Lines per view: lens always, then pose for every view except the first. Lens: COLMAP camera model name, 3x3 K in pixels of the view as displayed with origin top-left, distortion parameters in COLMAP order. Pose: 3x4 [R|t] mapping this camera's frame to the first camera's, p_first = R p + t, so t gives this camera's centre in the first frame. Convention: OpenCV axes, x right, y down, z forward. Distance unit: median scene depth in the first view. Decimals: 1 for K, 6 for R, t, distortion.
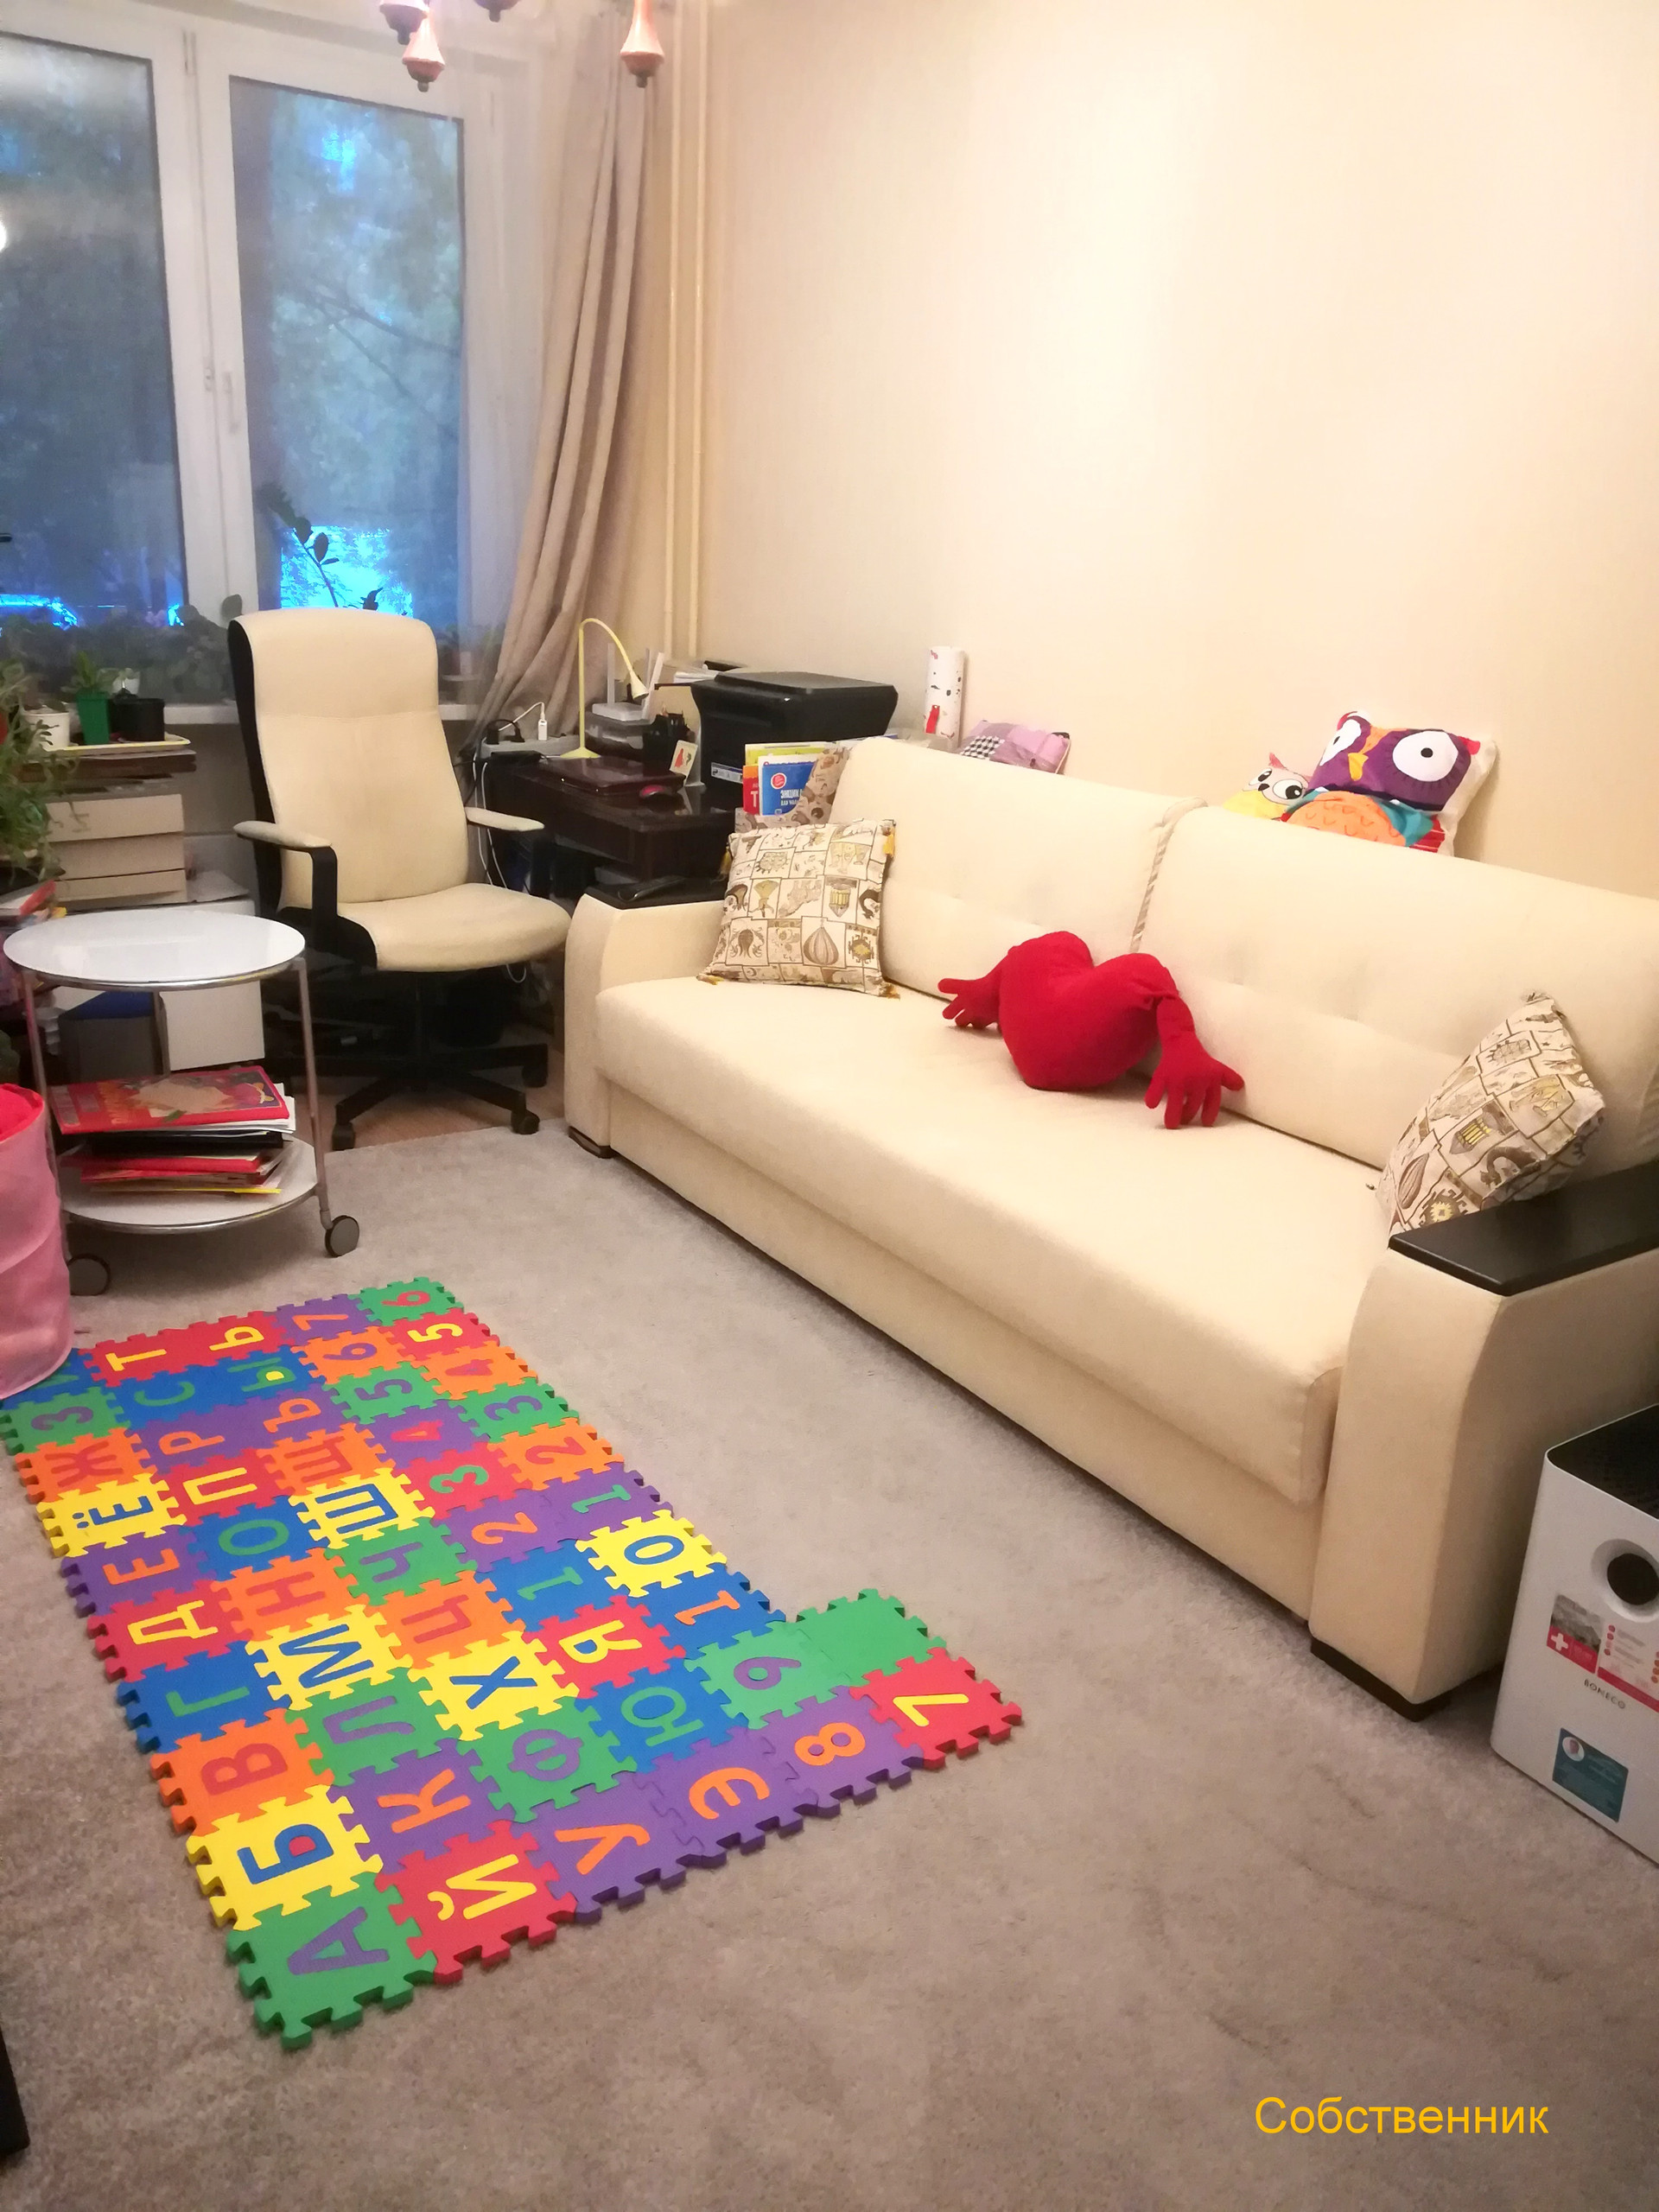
lens RADIAL K [[1700.5, 0, 820.0], [0, 1700.5, 1110.5], [0, 0, 1]] dist [0.067493, -0.094858]
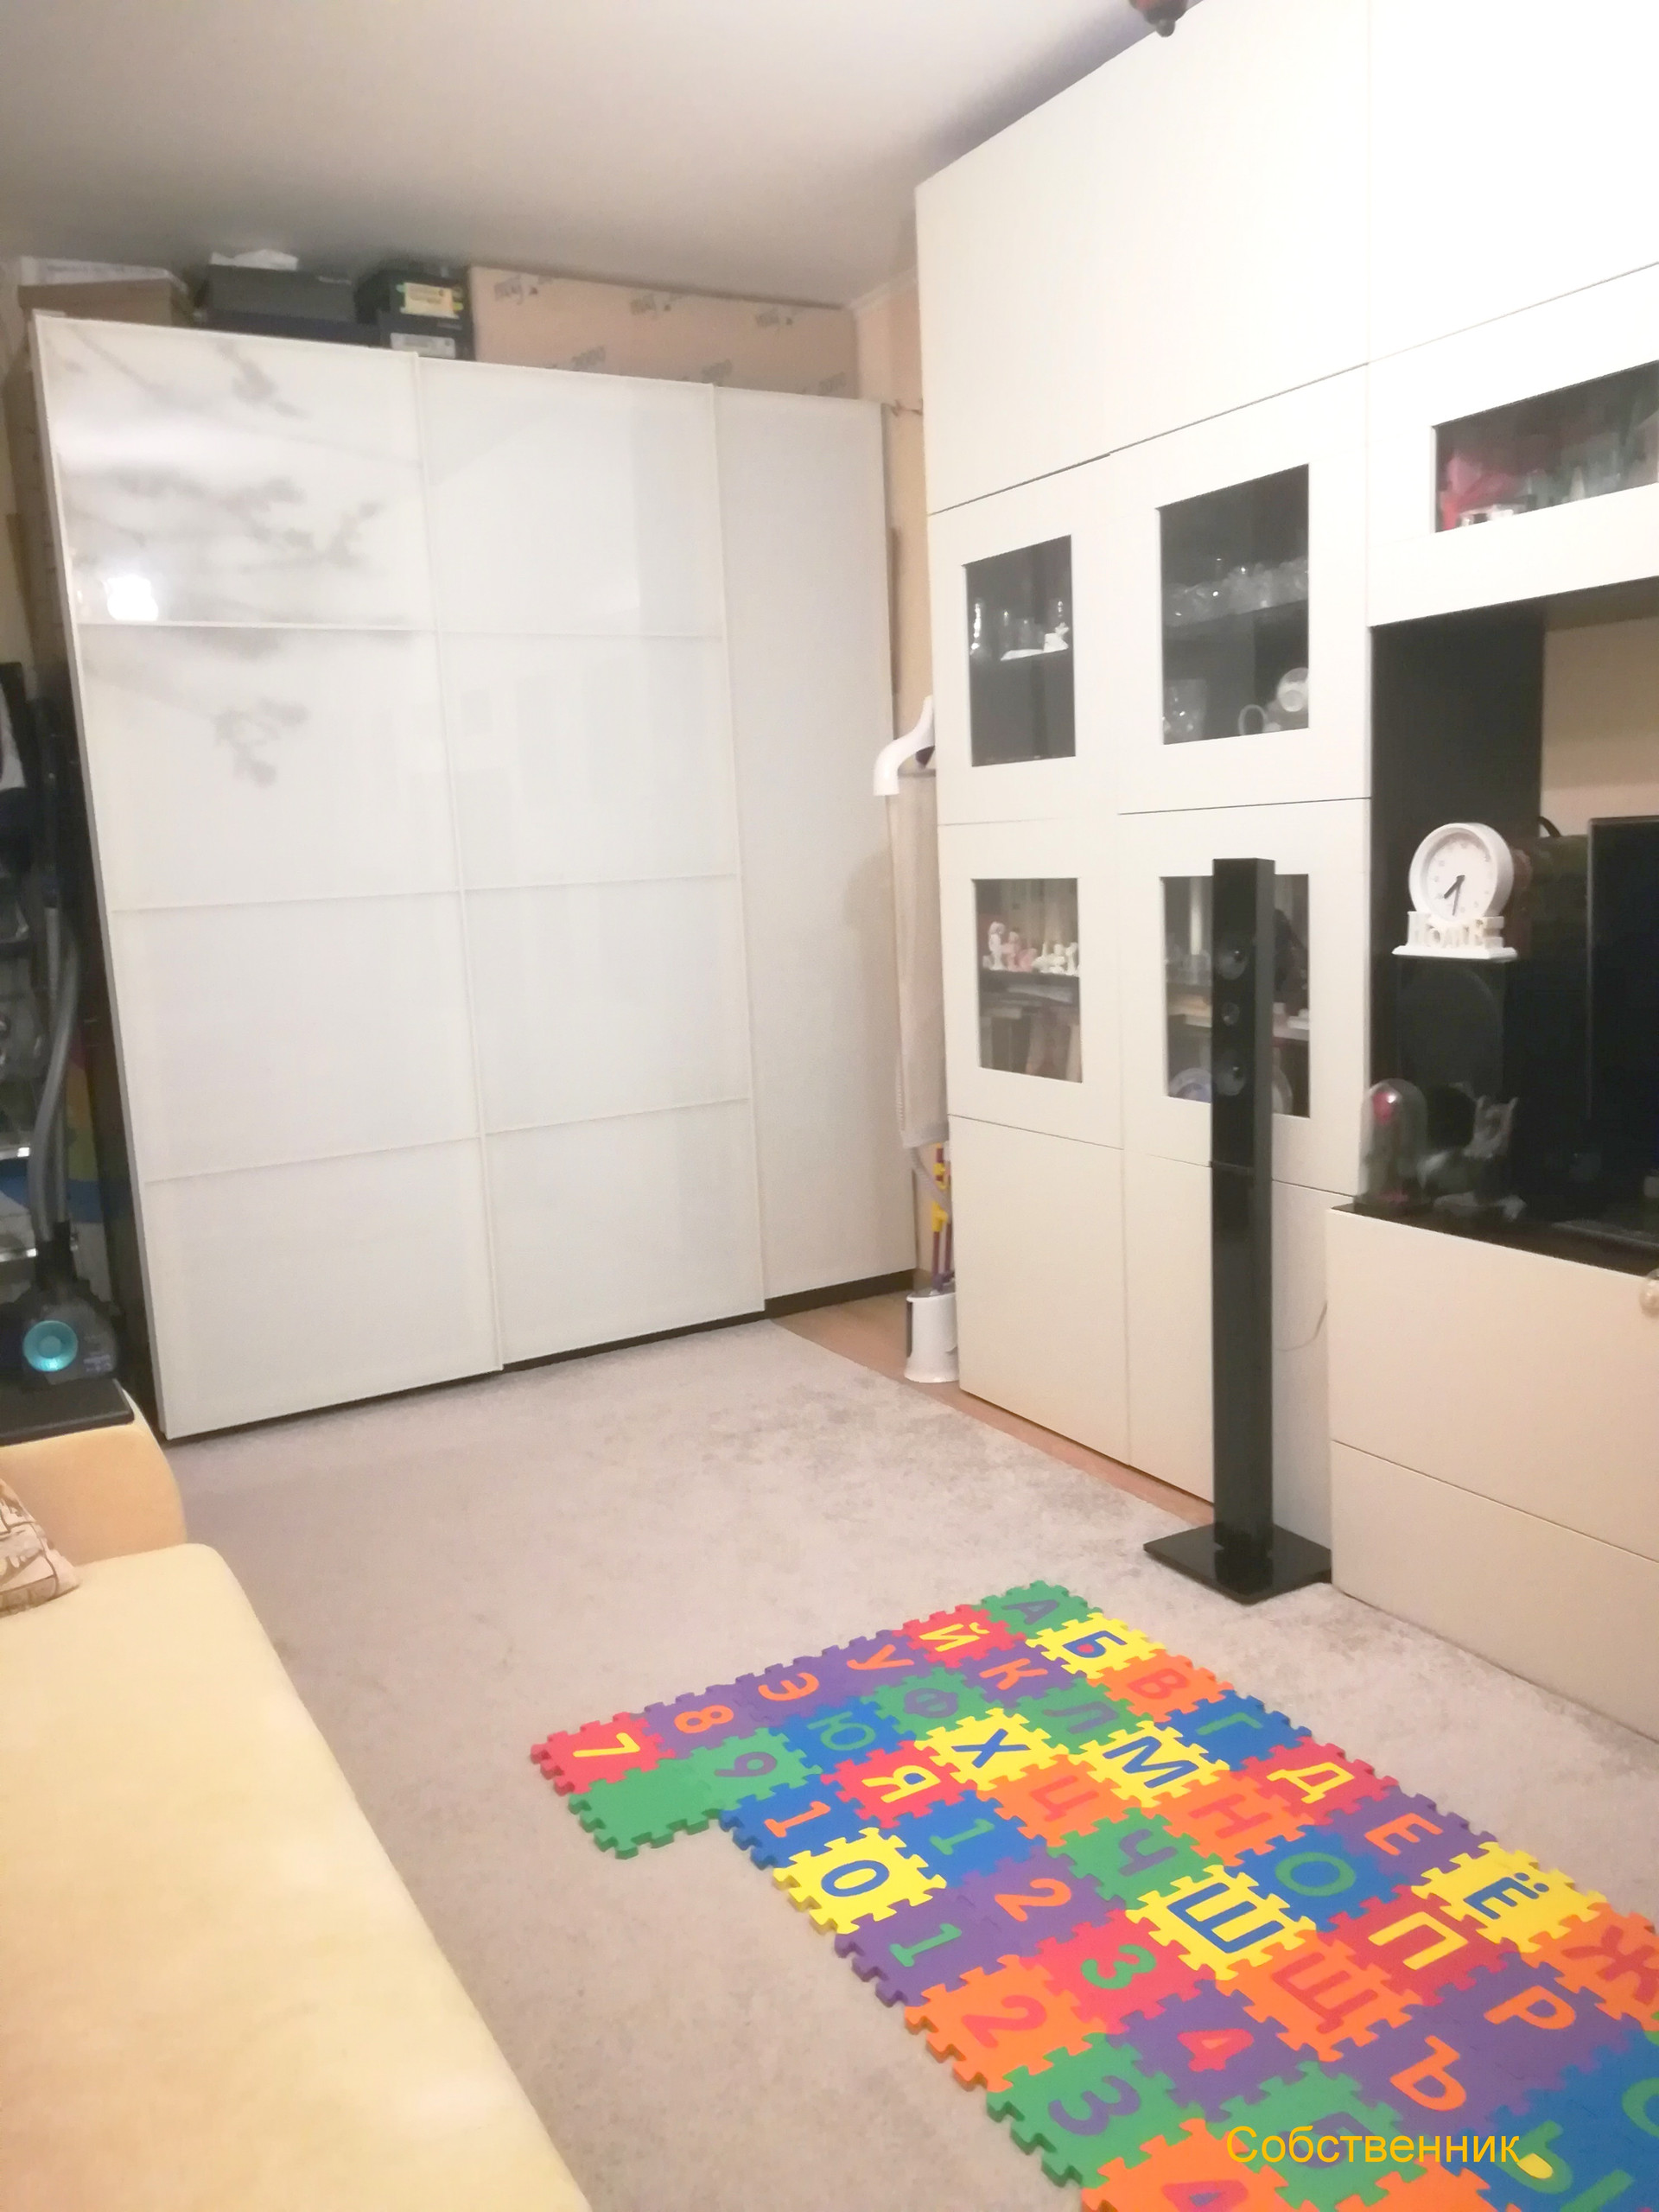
lens RADIAL K [[1711.2, 0, 823.0], [0, 1711.2, 1107.6], [0, 0, 1]] dist [0.103949, -0.142708]
pose [[-0.996833, -0.008498, 0.079062, -0.149807], [0.029598, 0.883177, 0.468105, -0.515768], [-0.073804, 0.468963, -0.880129, 1.624592]]
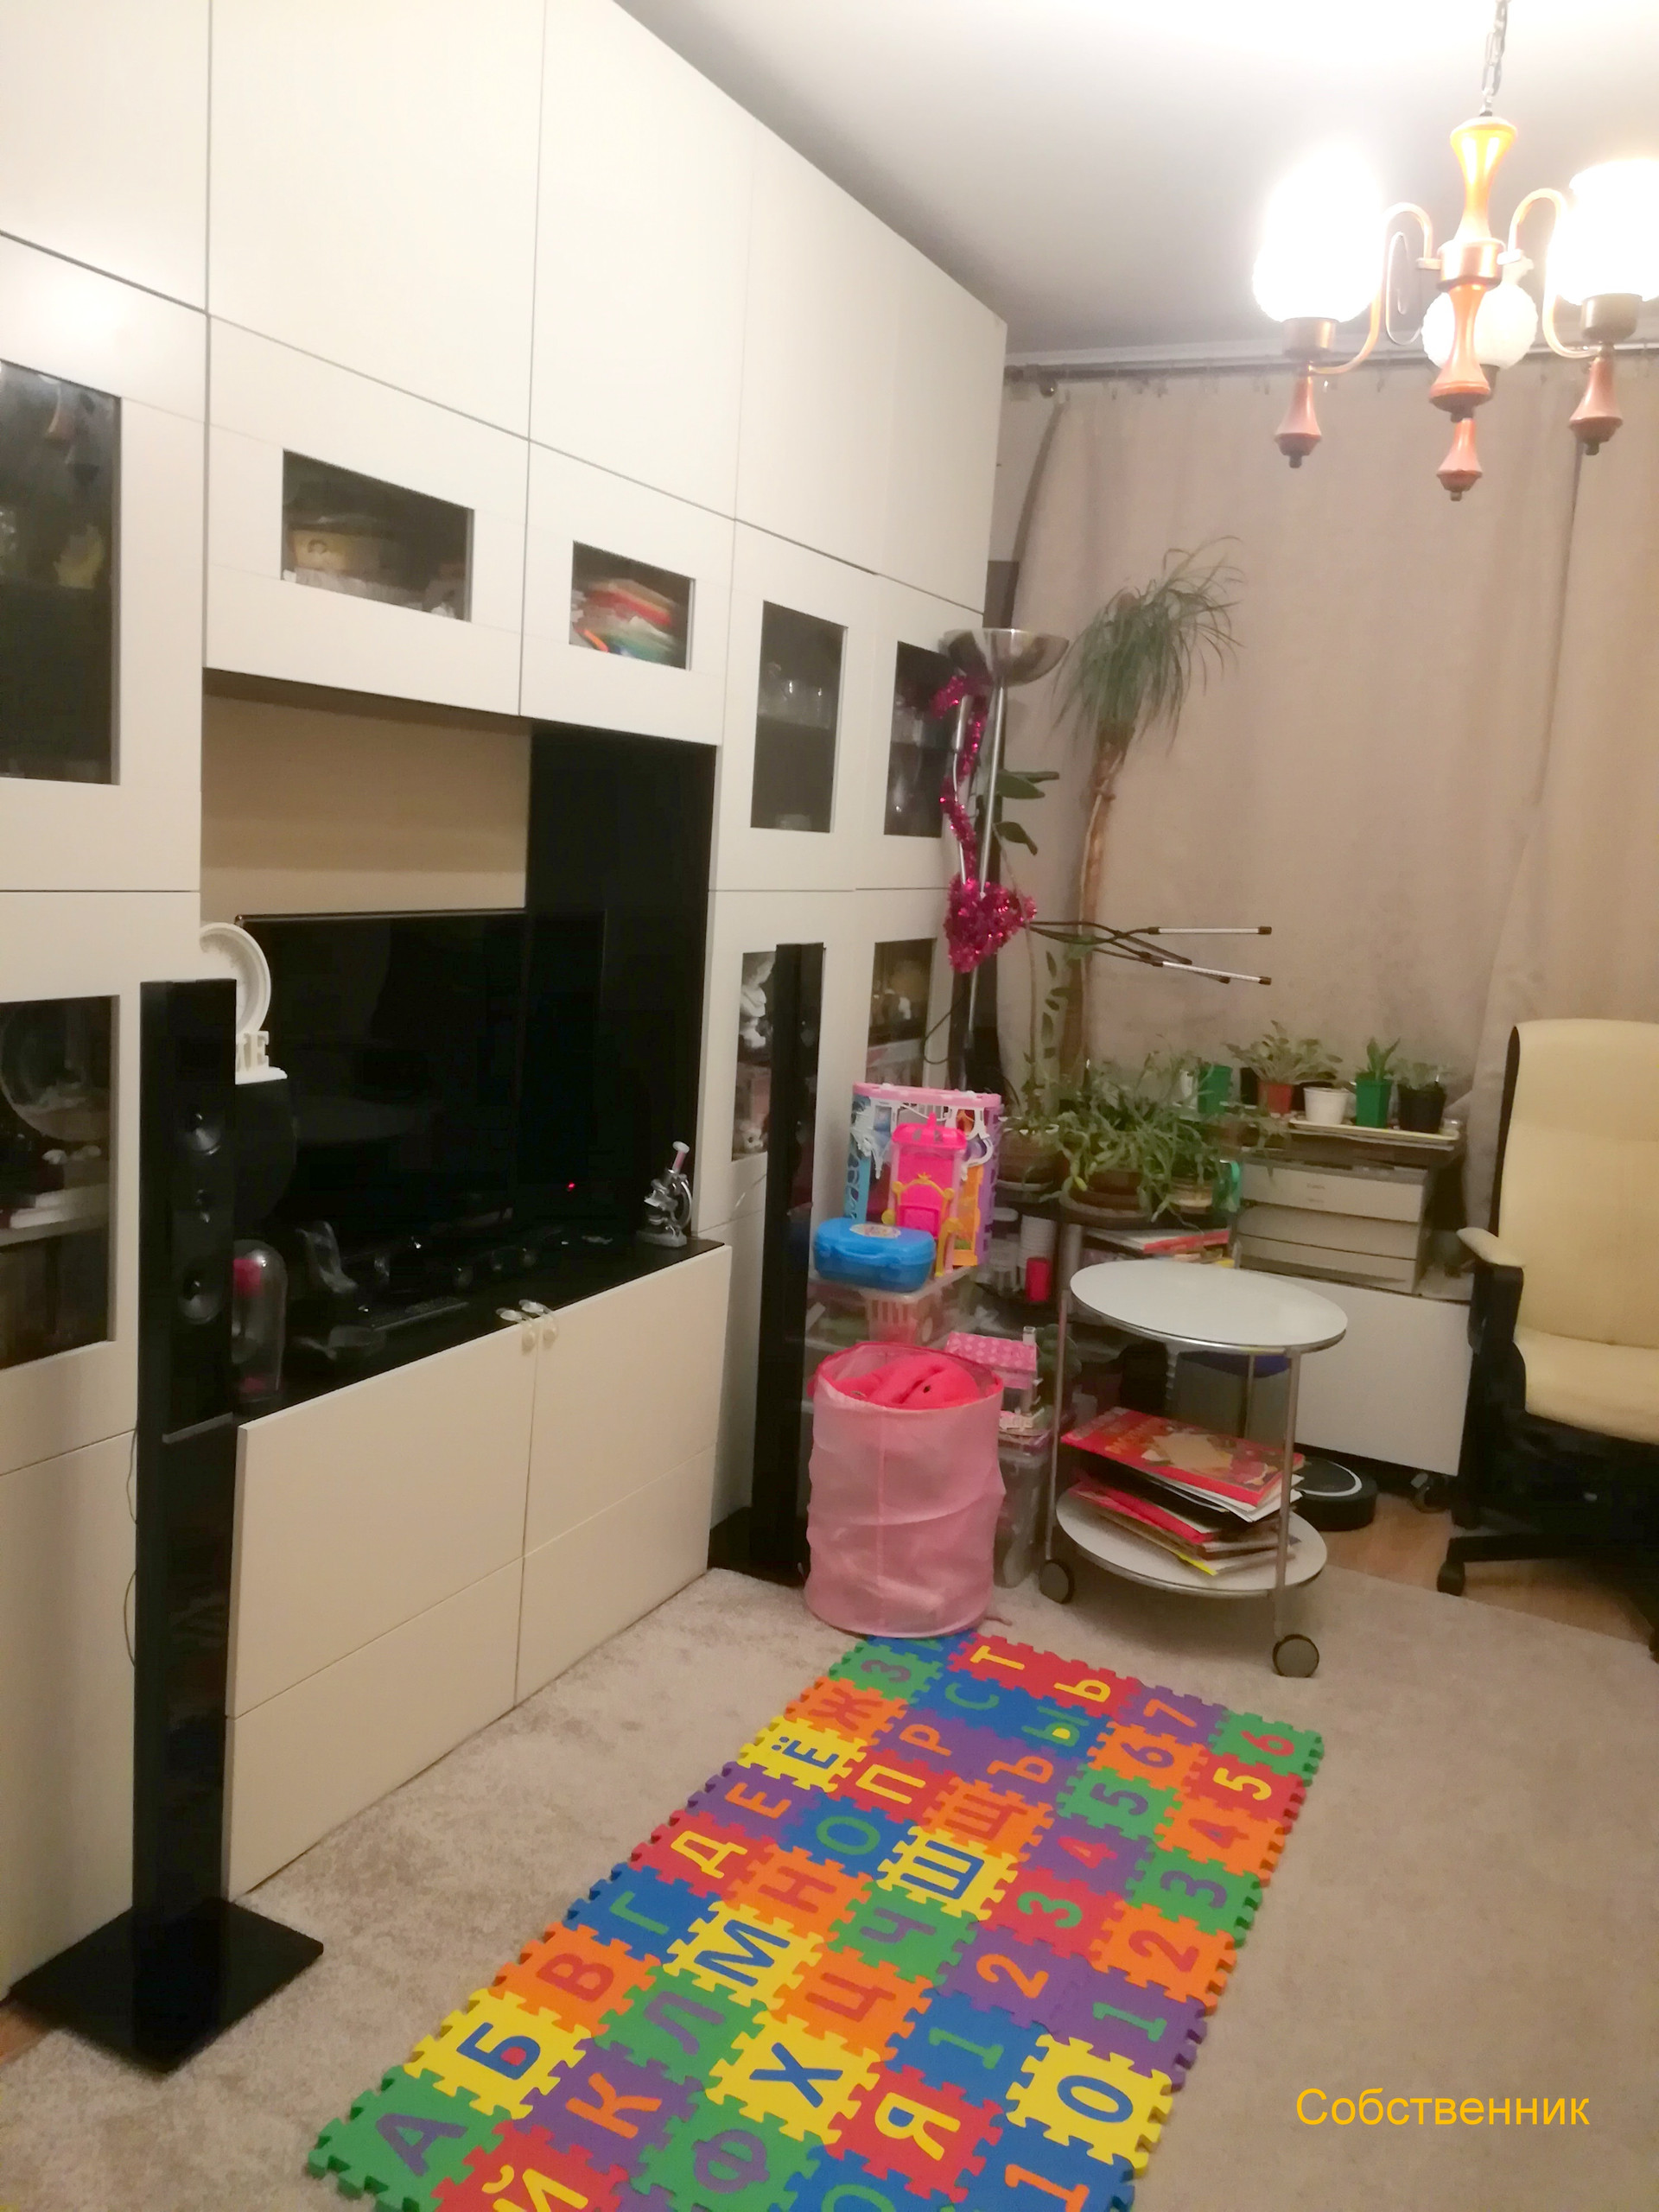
lens RADIAL K [[1711.2, 0, 823.0], [0, 1711.2, 1107.6], [0, 0, 1]] dist [0.103949, -0.142708]
pose [[0.488863, 0.131871, -0.862336, 0.503839], [-0.332584, 0.942024, -0.044487, -0.110629], [0.806475, 0.308547, 0.504379, 0.333890]]
